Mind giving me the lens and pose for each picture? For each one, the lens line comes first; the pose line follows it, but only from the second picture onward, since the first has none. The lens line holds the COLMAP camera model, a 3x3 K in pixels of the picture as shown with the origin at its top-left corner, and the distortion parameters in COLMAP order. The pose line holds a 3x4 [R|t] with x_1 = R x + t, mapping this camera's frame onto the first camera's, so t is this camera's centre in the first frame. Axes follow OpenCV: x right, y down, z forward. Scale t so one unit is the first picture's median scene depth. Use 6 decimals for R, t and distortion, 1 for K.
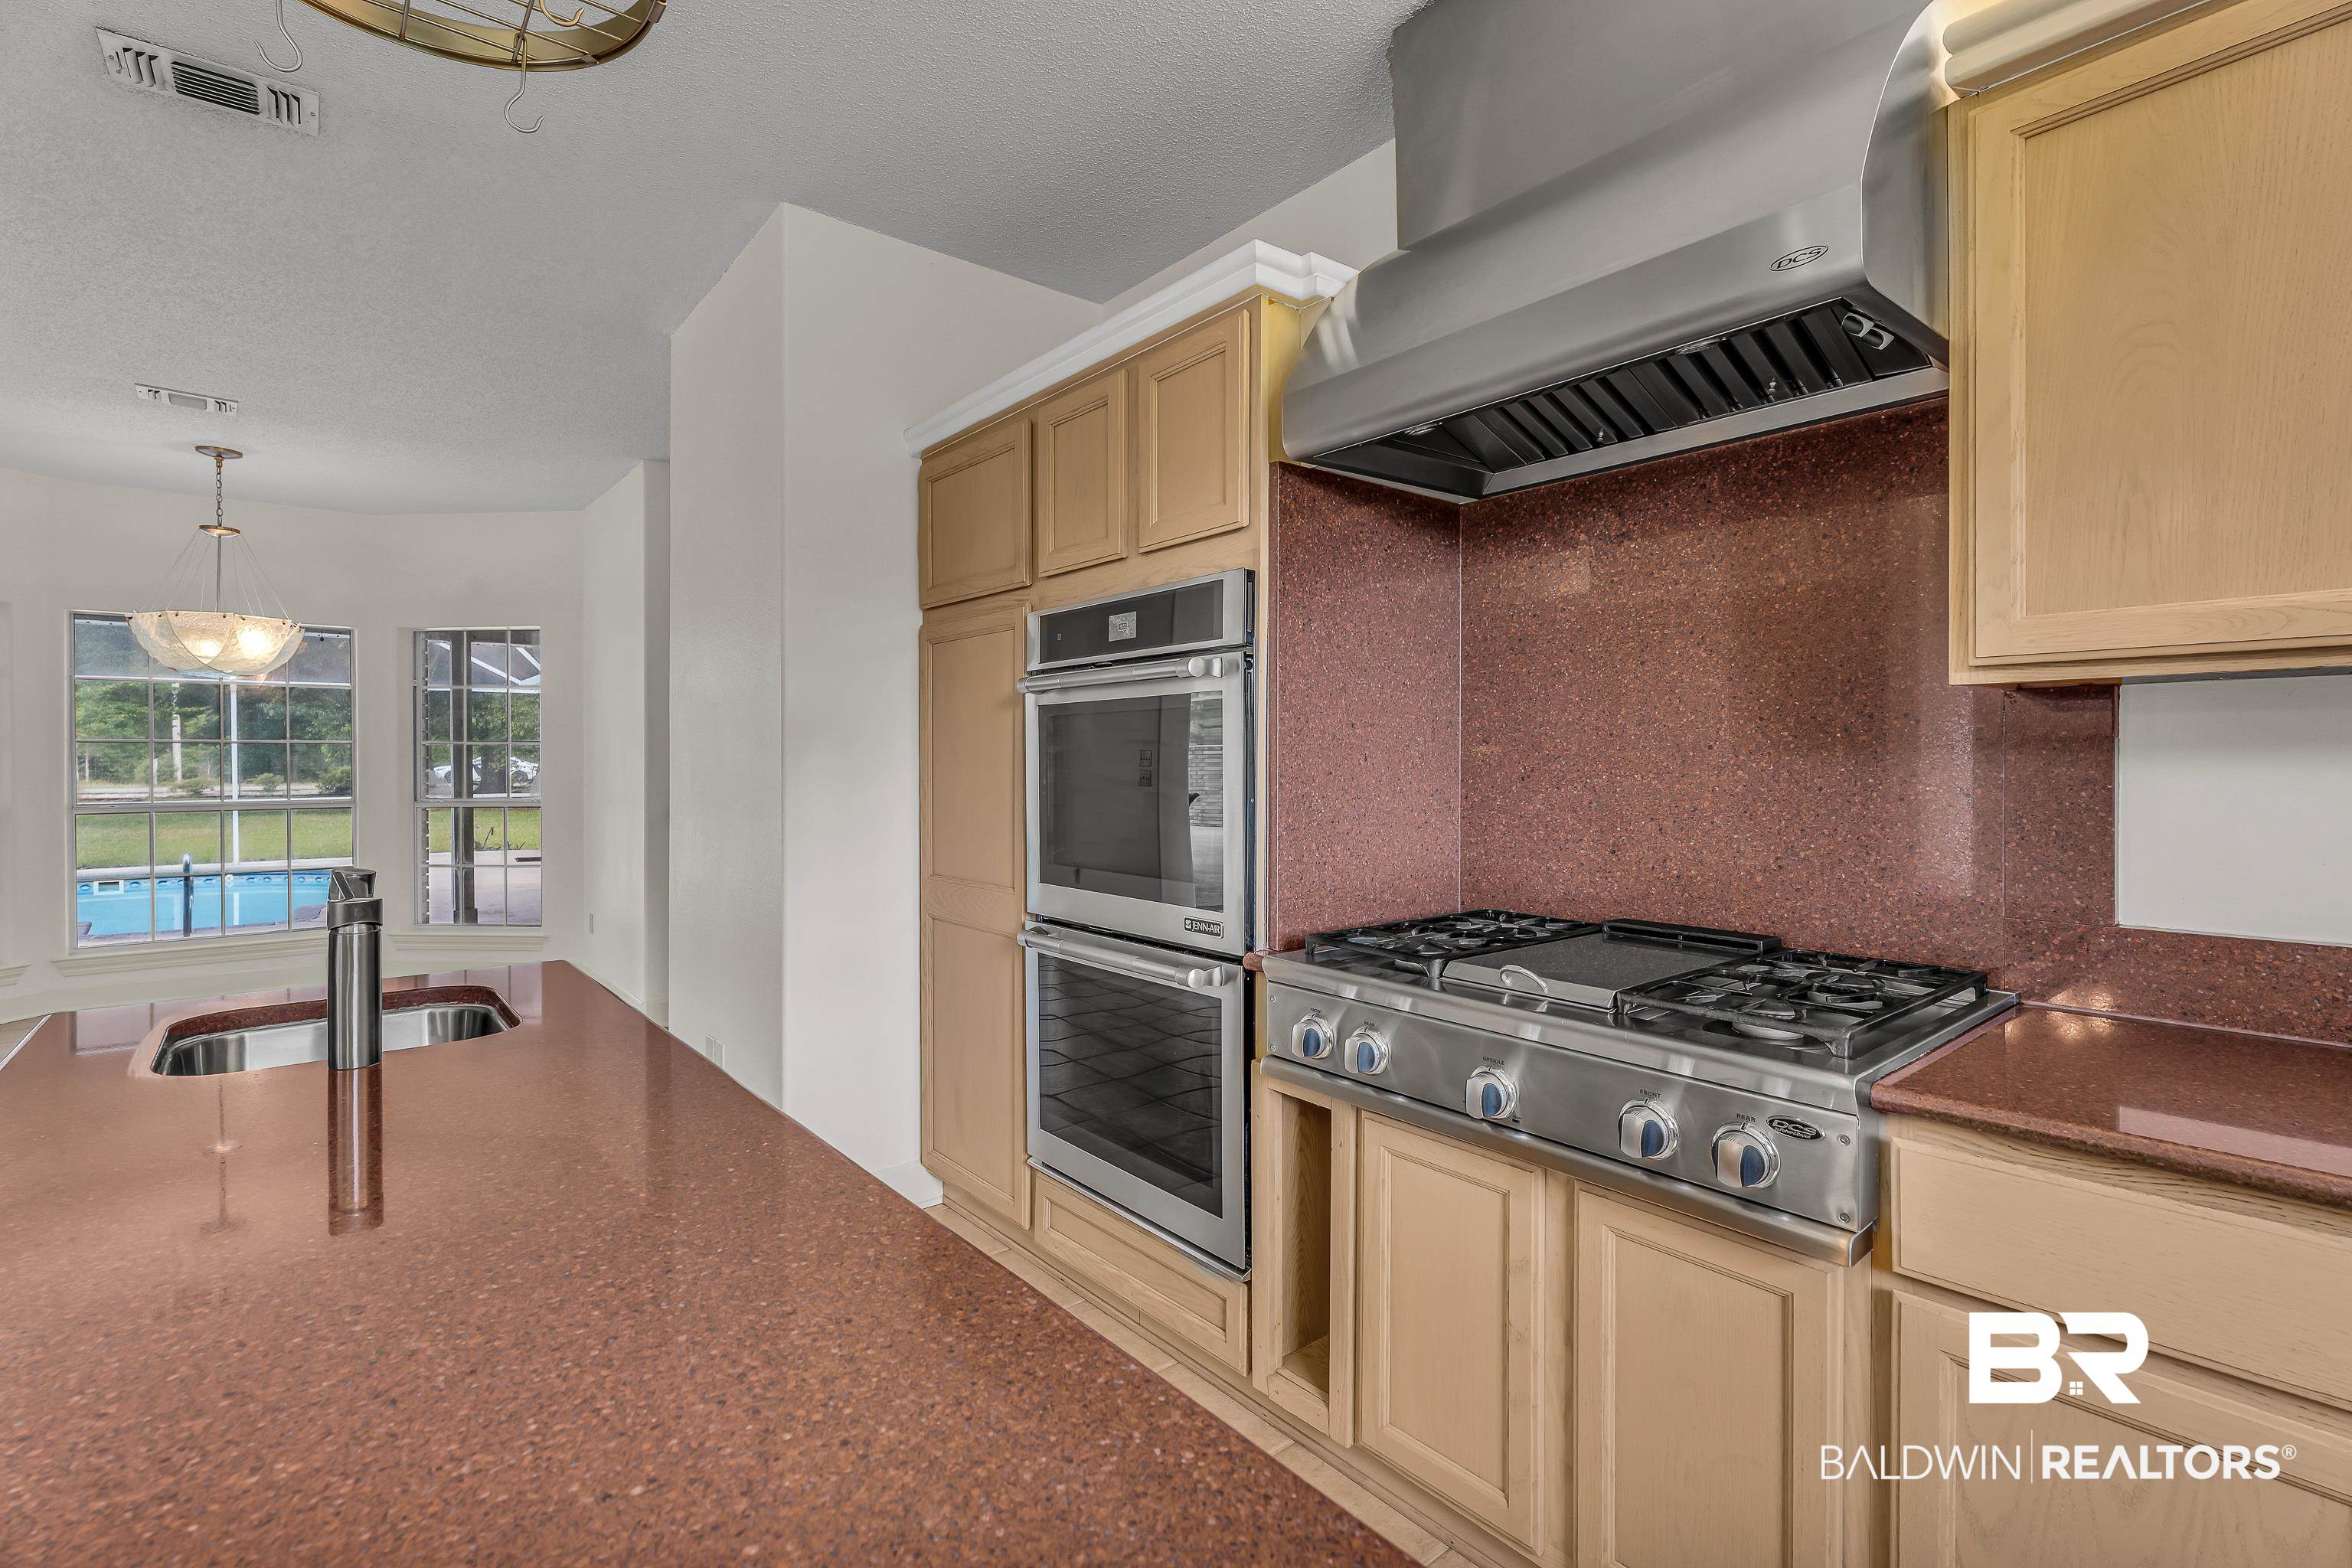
lens RADIAL K [[1059.9, 0, 1166.2], [0, 1059.9, 779.5], [0, 0, 1]] dist [-0.000408, -0.000058]
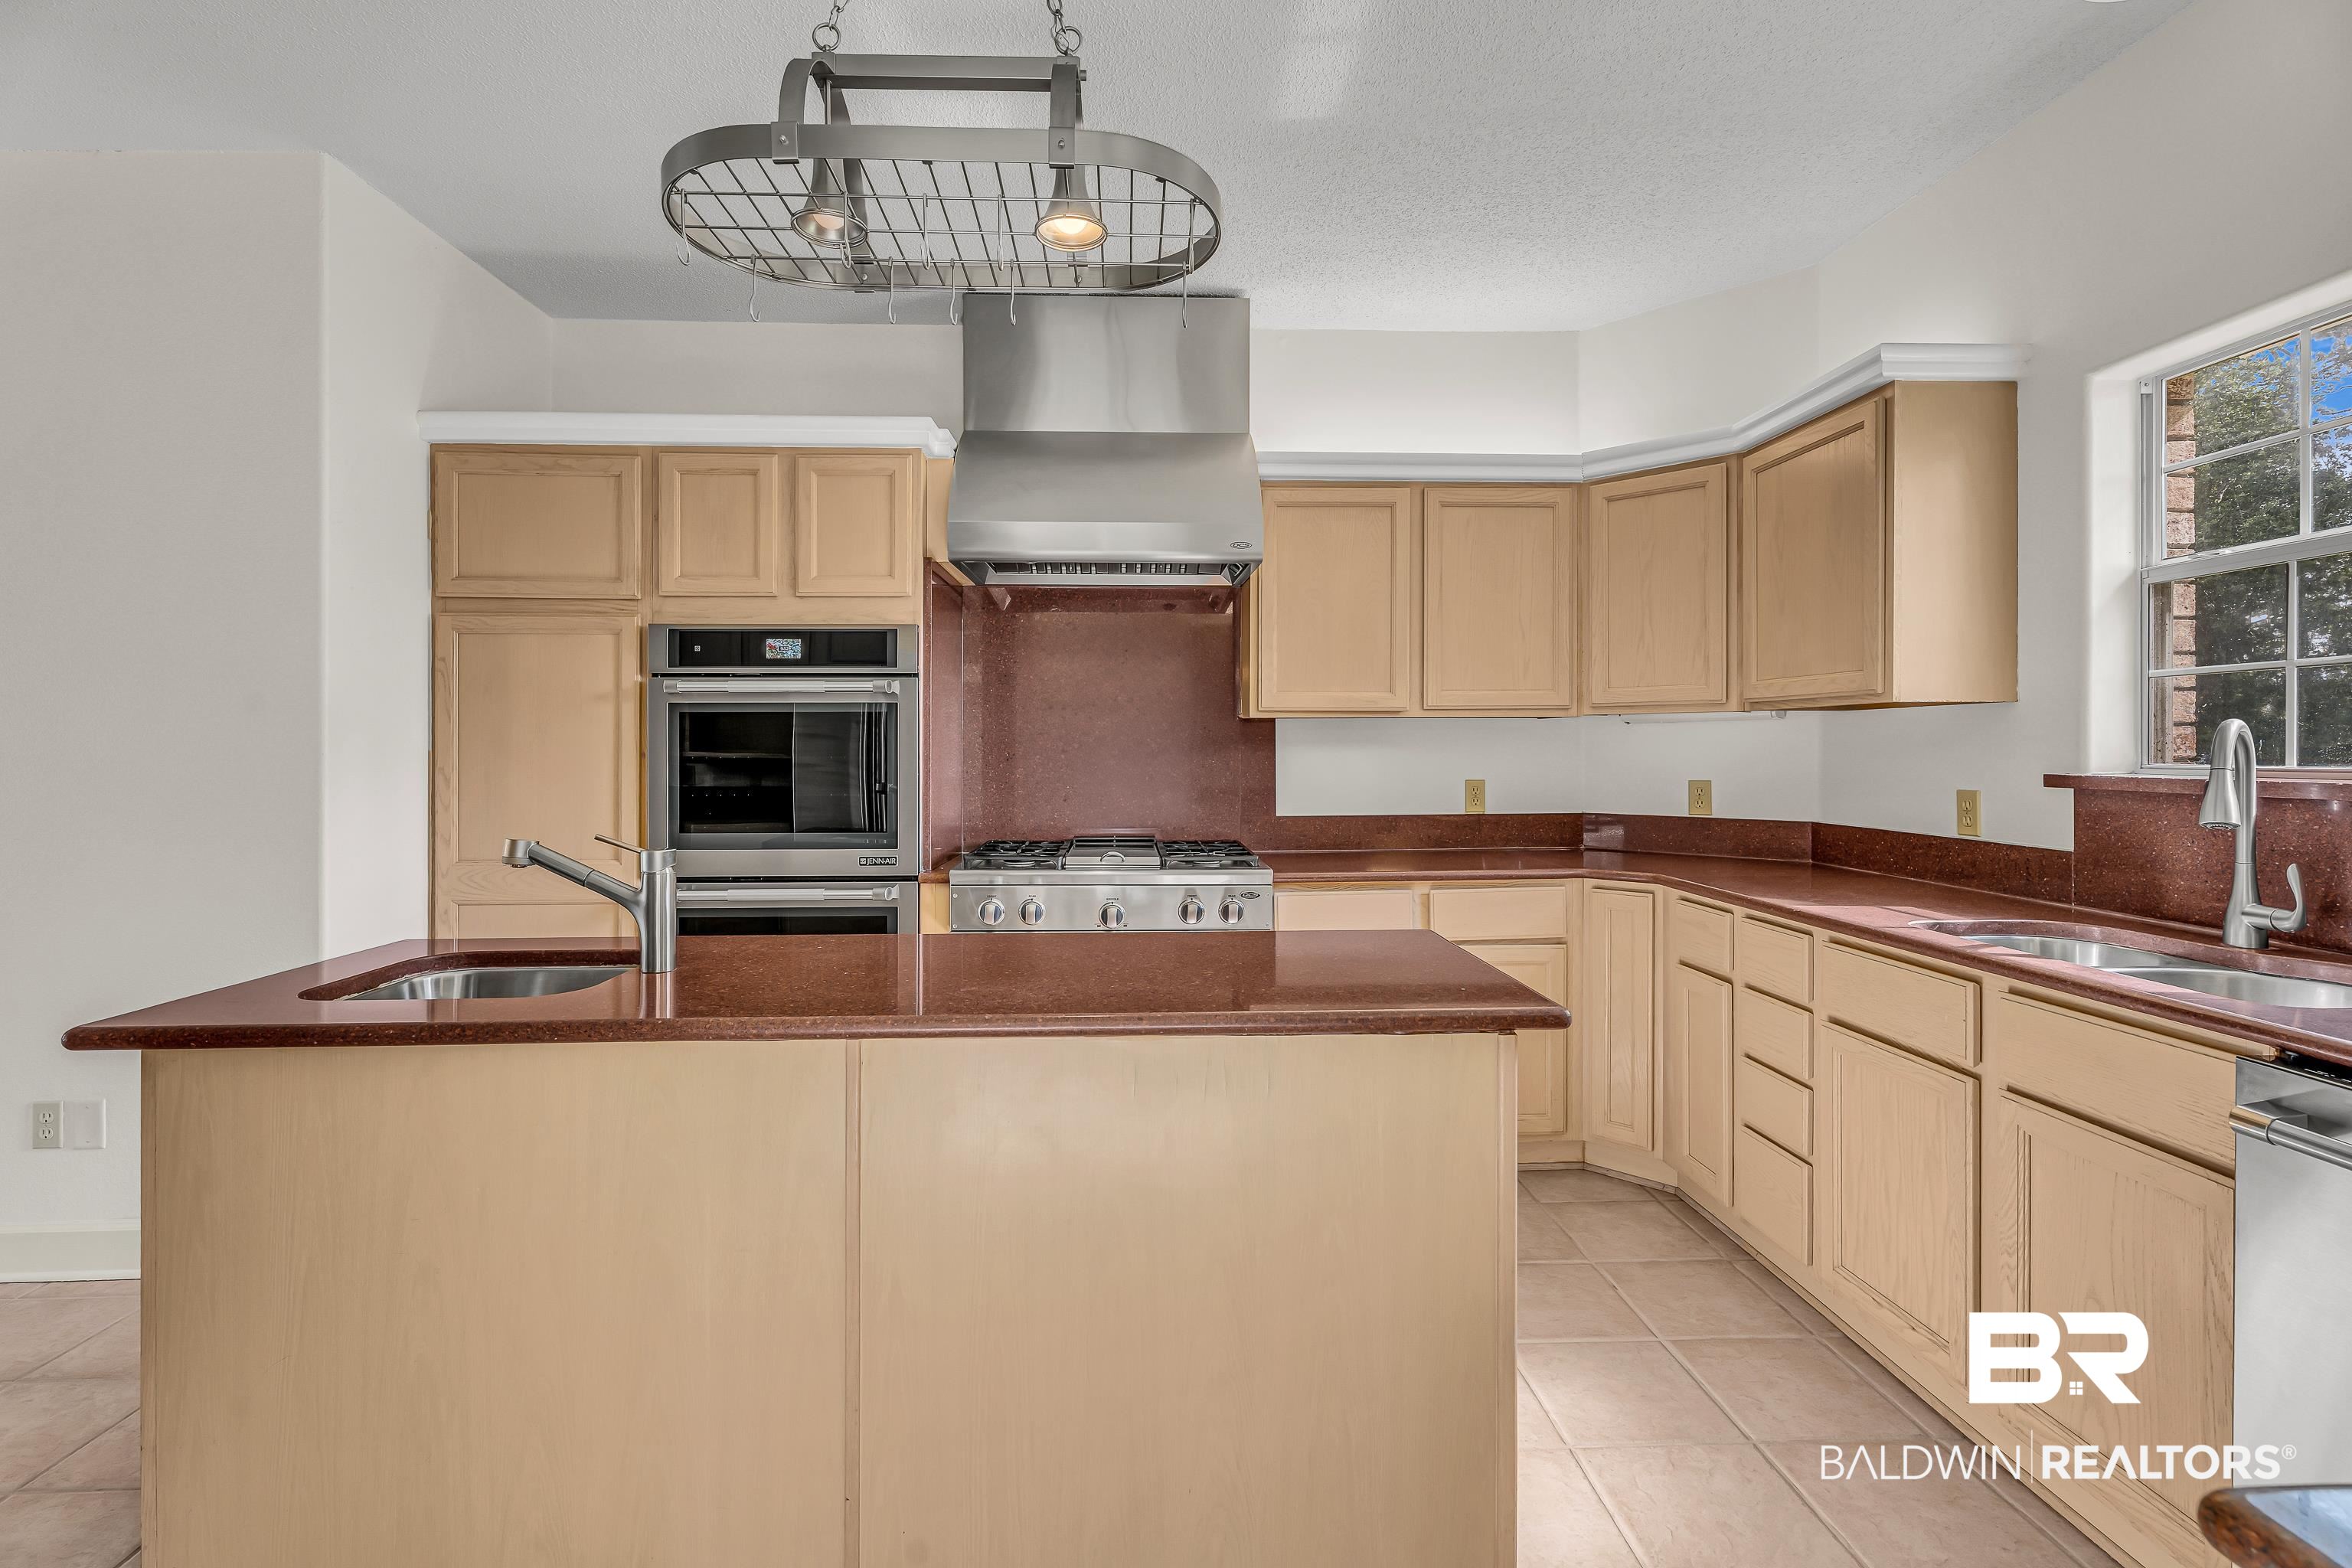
lens RADIAL K [[1059.9, 0, 1166.2], [0, 1059.9, 779.5], [0, 0, 1]] dist [-0.000408, -0.000058]
pose [[0.608124, -0.022422, 0.793526, -0.825093], [0.011675, 0.999746, 0.019302, 0.000846], [-0.793756, -0.002473, 0.608231, -0.201843]]
